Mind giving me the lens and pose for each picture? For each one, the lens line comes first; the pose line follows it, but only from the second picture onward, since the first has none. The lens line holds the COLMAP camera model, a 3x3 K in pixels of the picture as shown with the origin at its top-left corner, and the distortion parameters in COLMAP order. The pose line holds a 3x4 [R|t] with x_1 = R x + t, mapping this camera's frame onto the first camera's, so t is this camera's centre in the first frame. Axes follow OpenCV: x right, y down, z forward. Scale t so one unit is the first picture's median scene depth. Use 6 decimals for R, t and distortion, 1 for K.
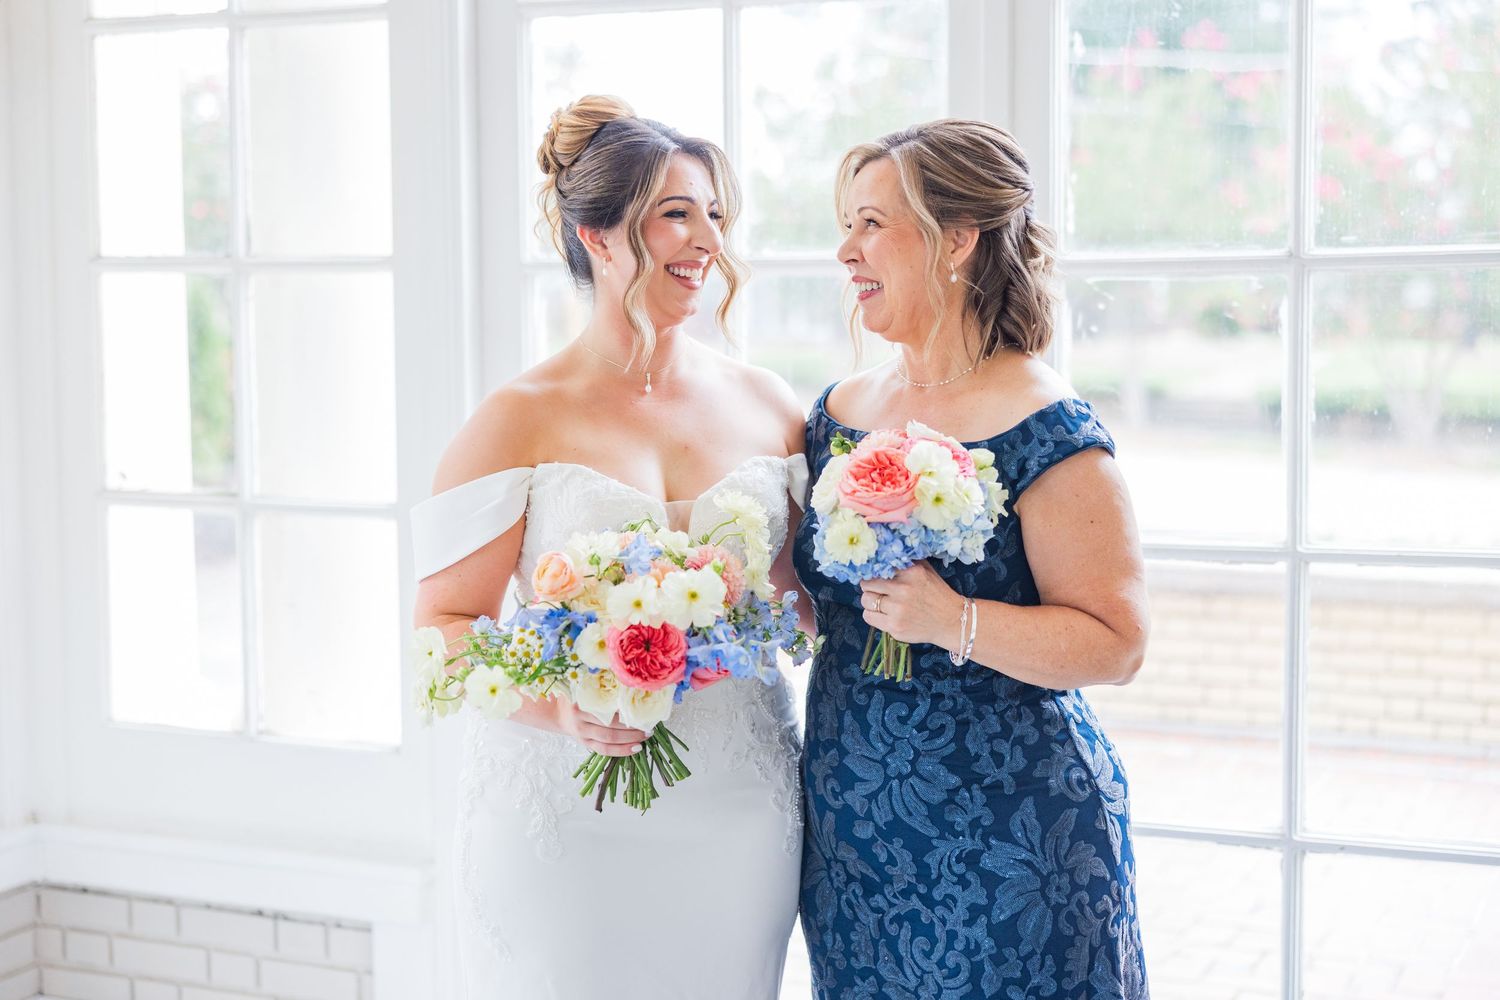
lens RADIAL K [[2250.1, 0, 739.8], [0, 2250.1, 497.4], [0, 0, 1]] dist [-0.007127, 0.000000]
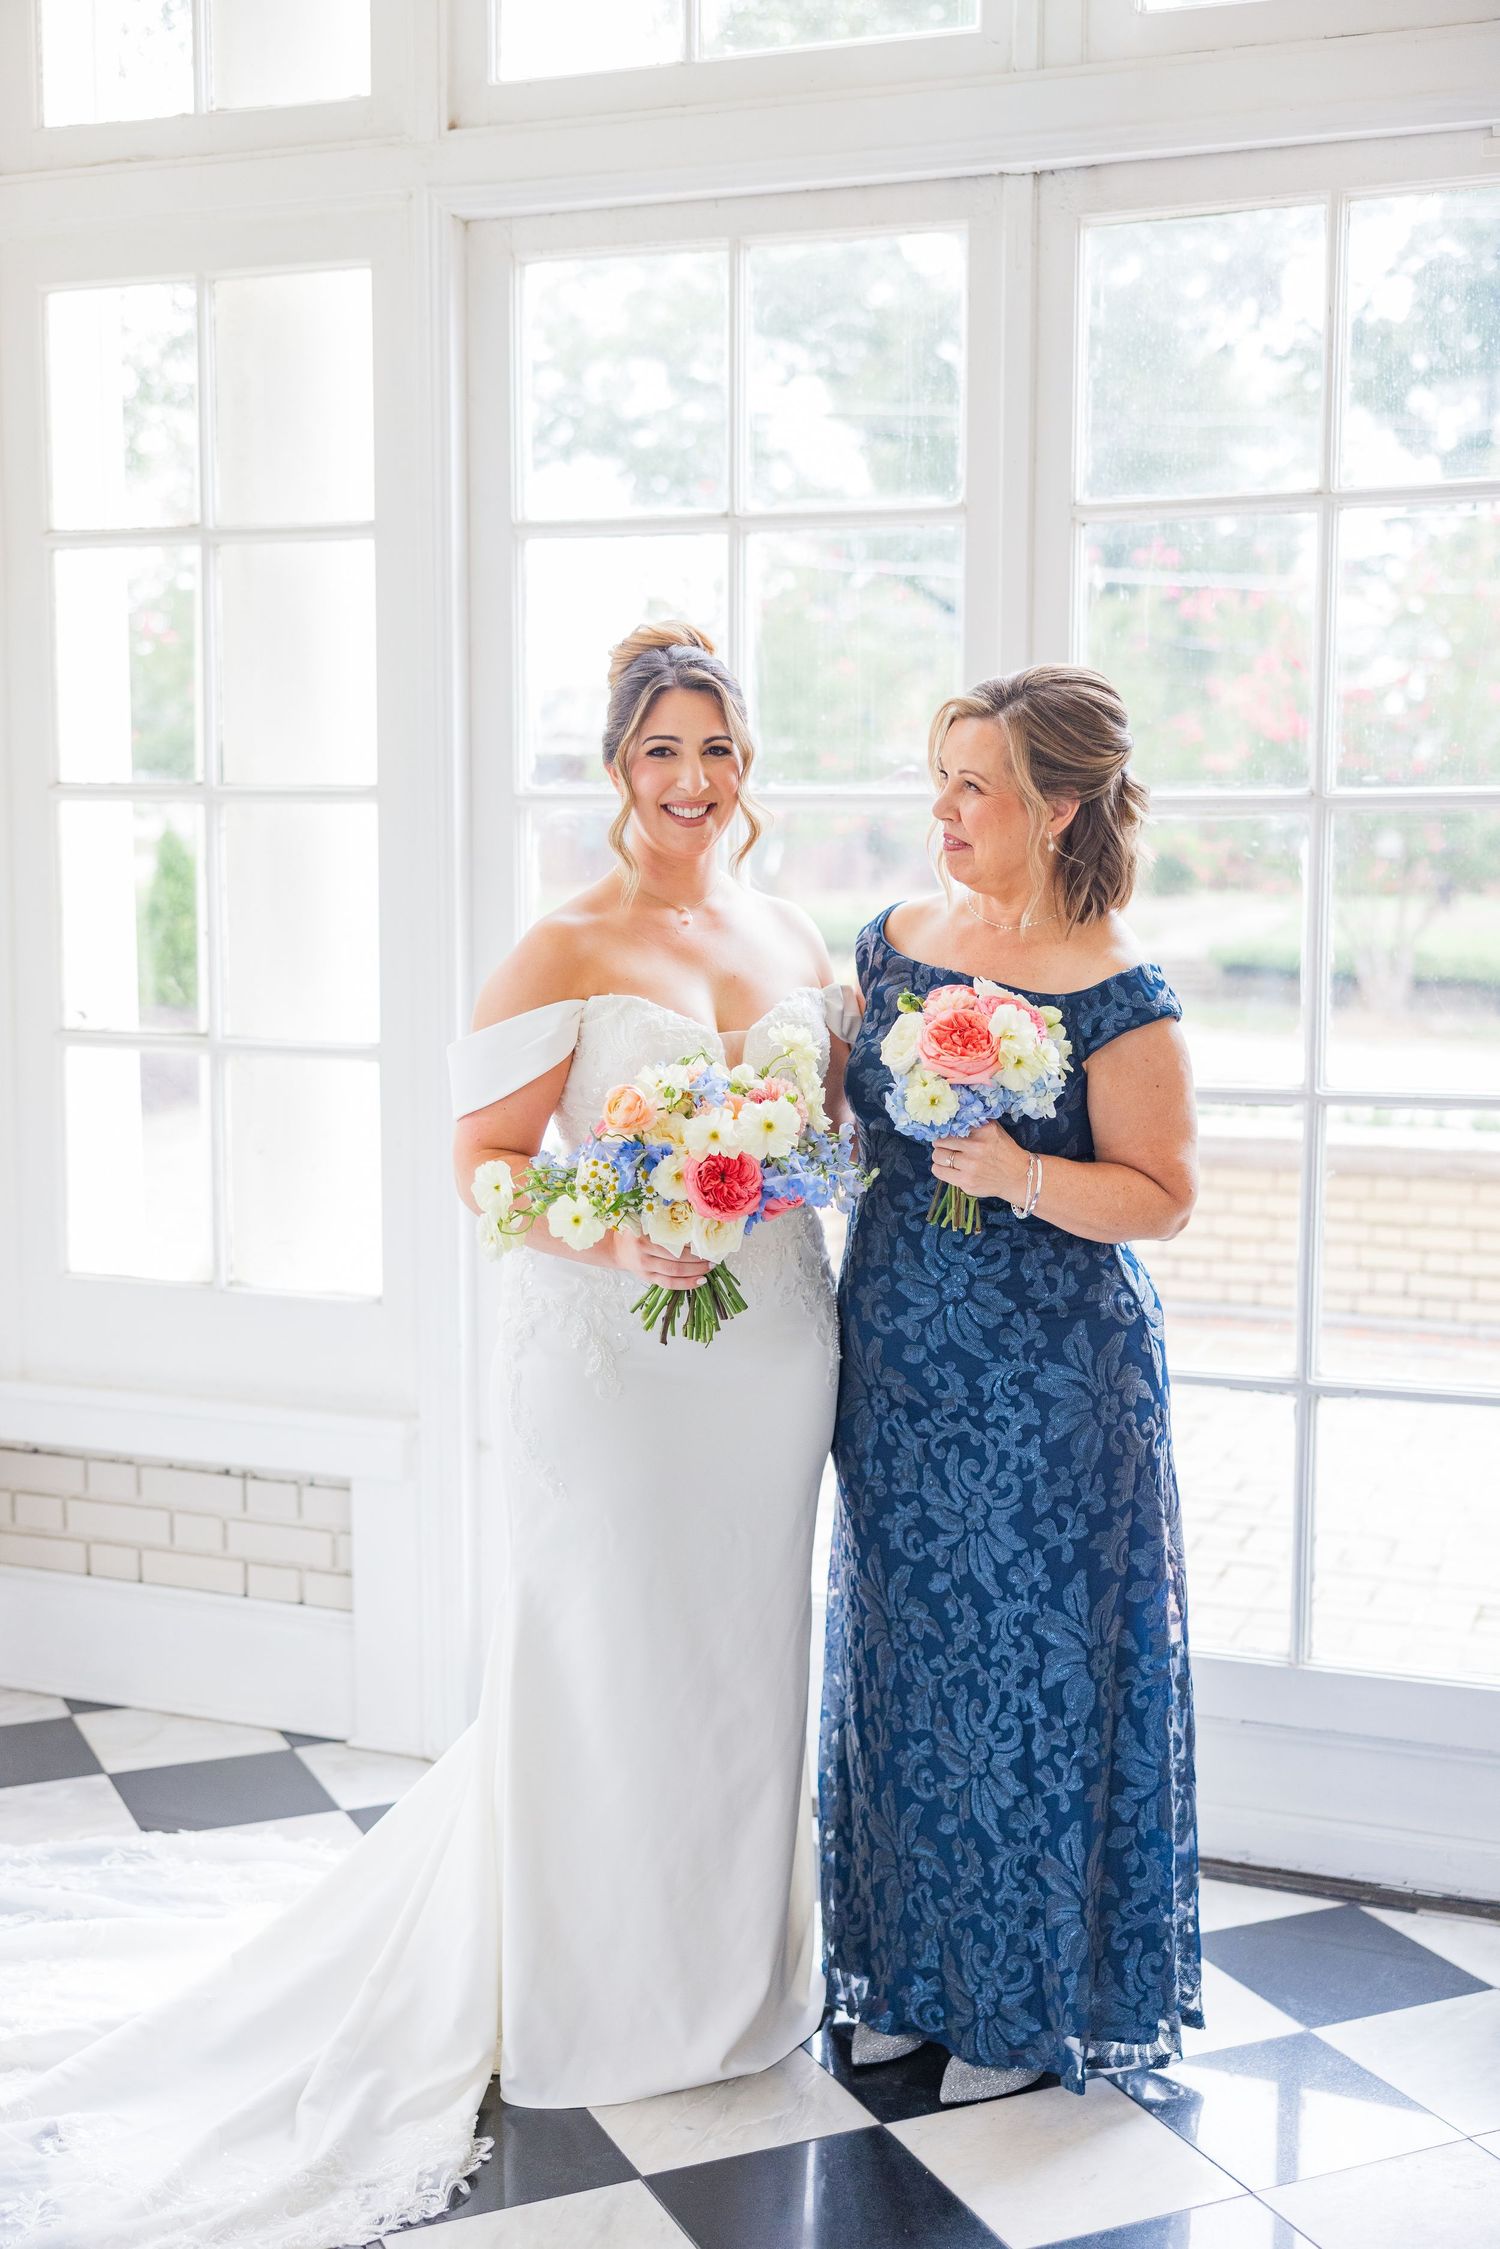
lens RADIAL K [[2531.3, 0, 725.2], [0, 2531.3, 1123.3], [0, 0, 1]] dist [-0.000291, 0.000000]
pose [[0.999207, 0.005448, 0.039440, -0.045065], [-0.006353, 0.999719, 0.022852, 0.010166], [-0.039304, -0.023084, 0.998961, -0.082869]]
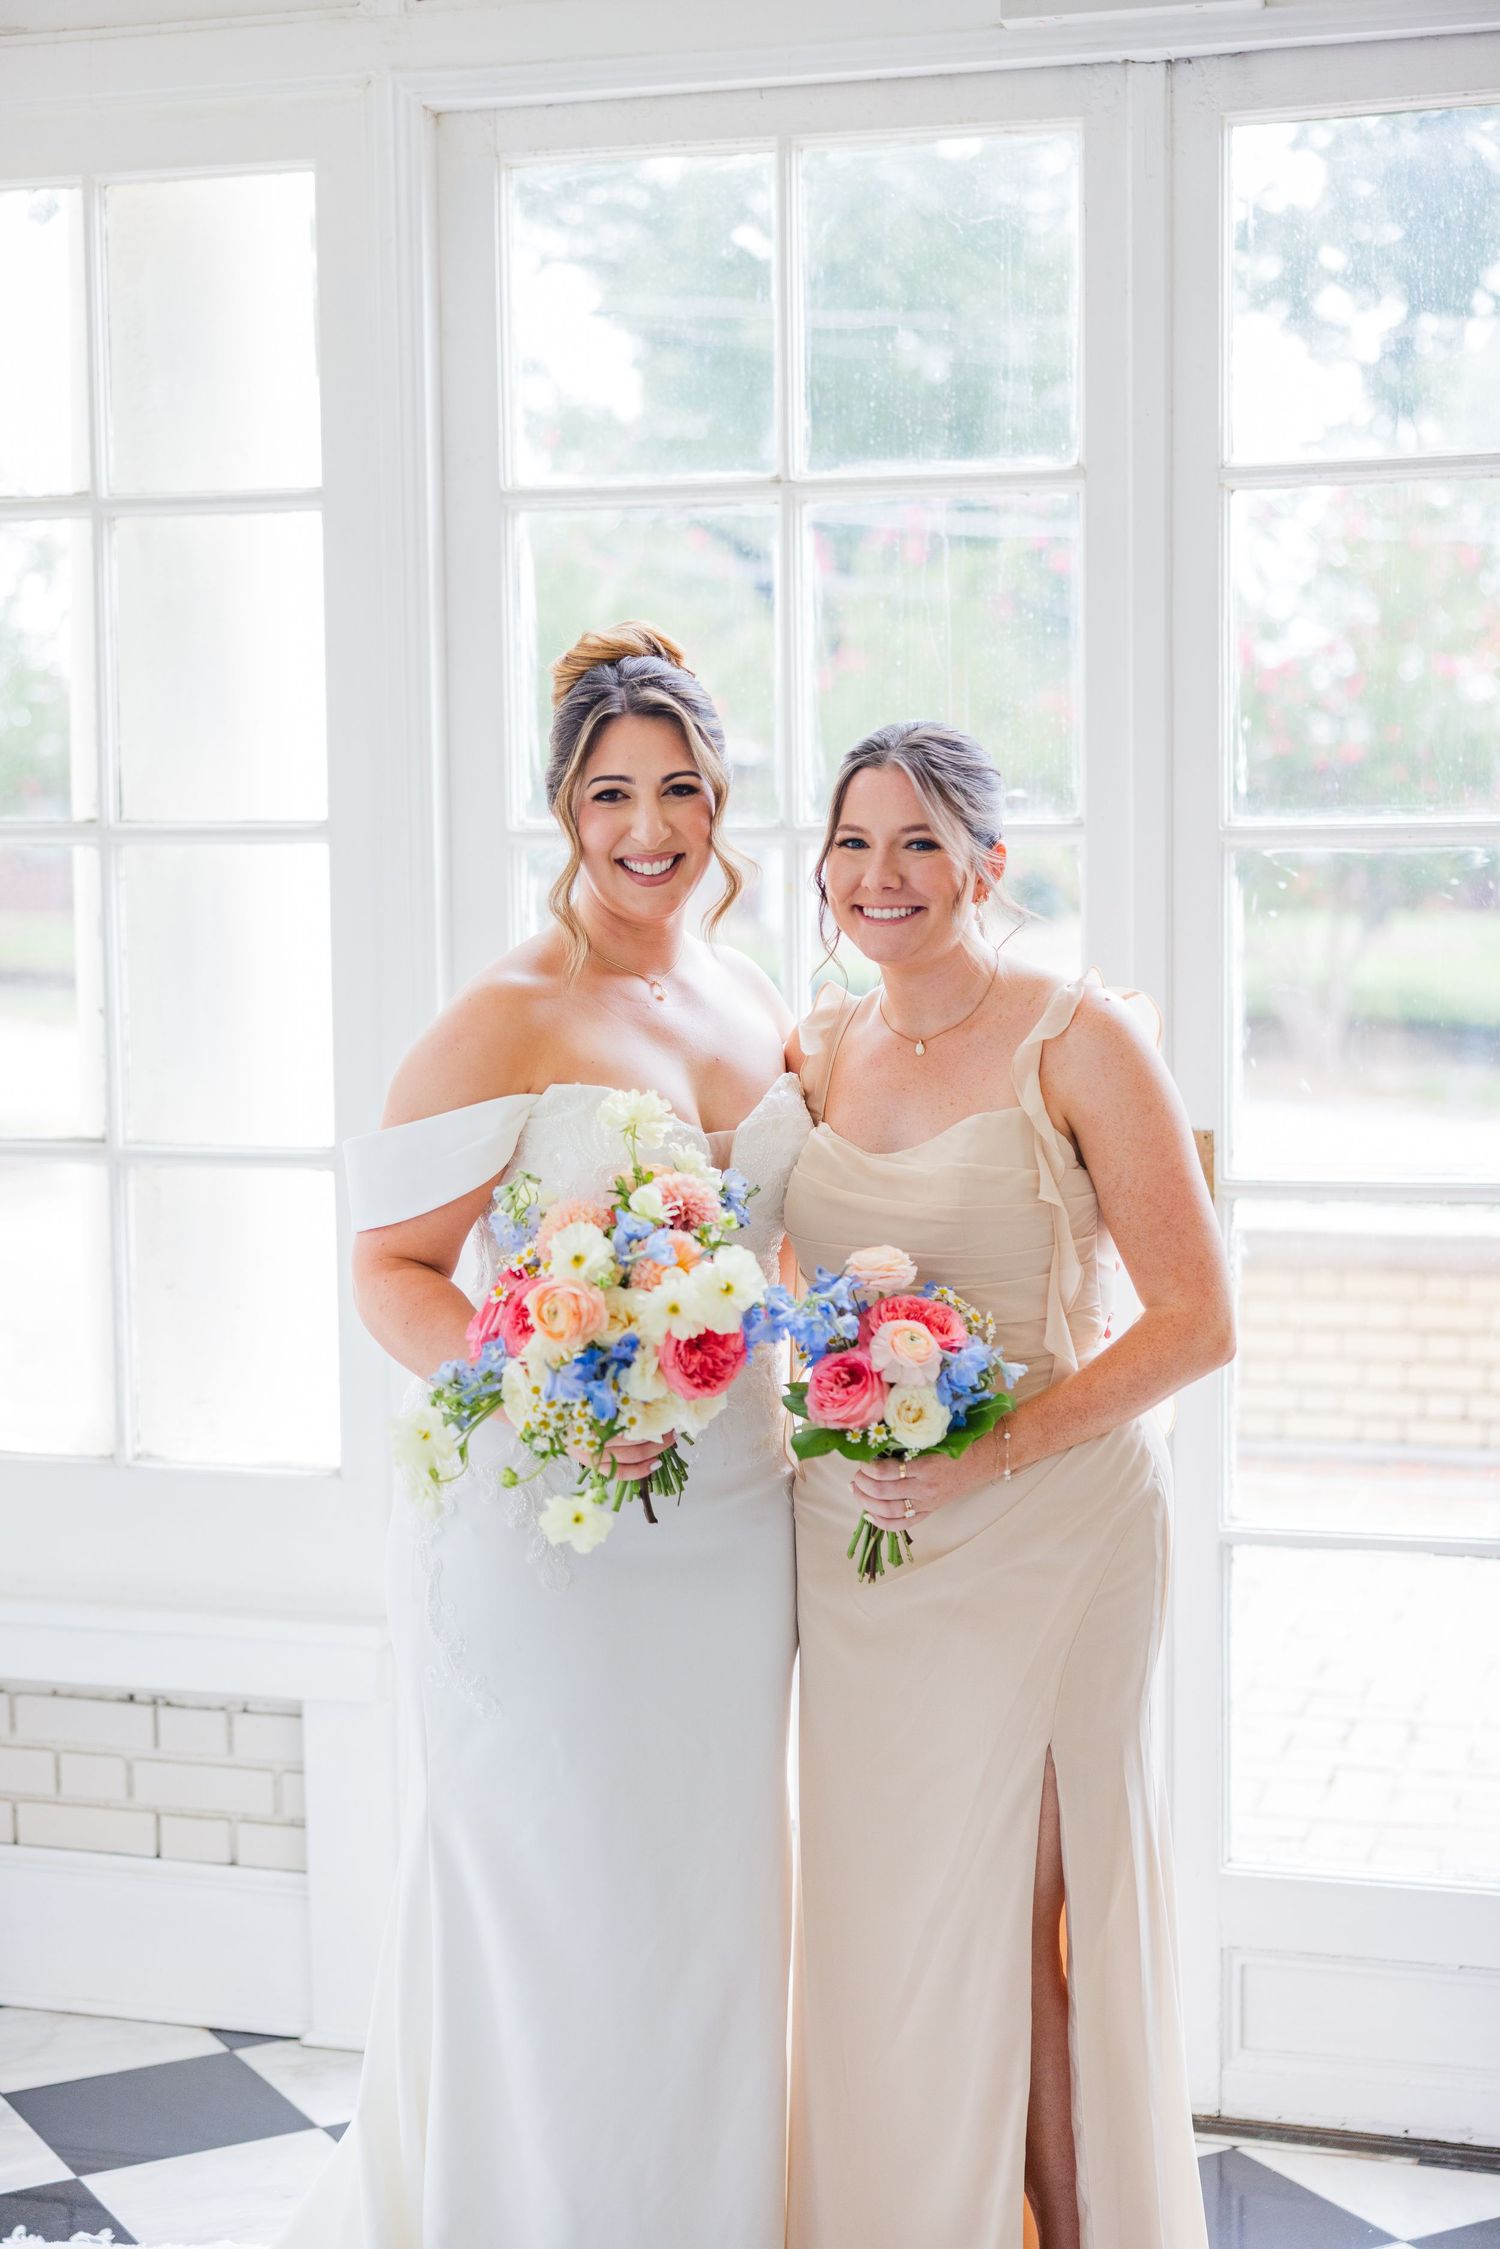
lens RADIAL K [[3226.8, 0, 719.4], [0, 3226.8, 1147.1], [0, 0, 1]] dist [-0.002349, 0.000000]
pose [[0.992955, -0.014544, 0.117597, -0.144094], [0.014391, 0.999894, 0.002147, 0.001717], [-0.117616, -0.000439, 0.993059, -0.089869]]
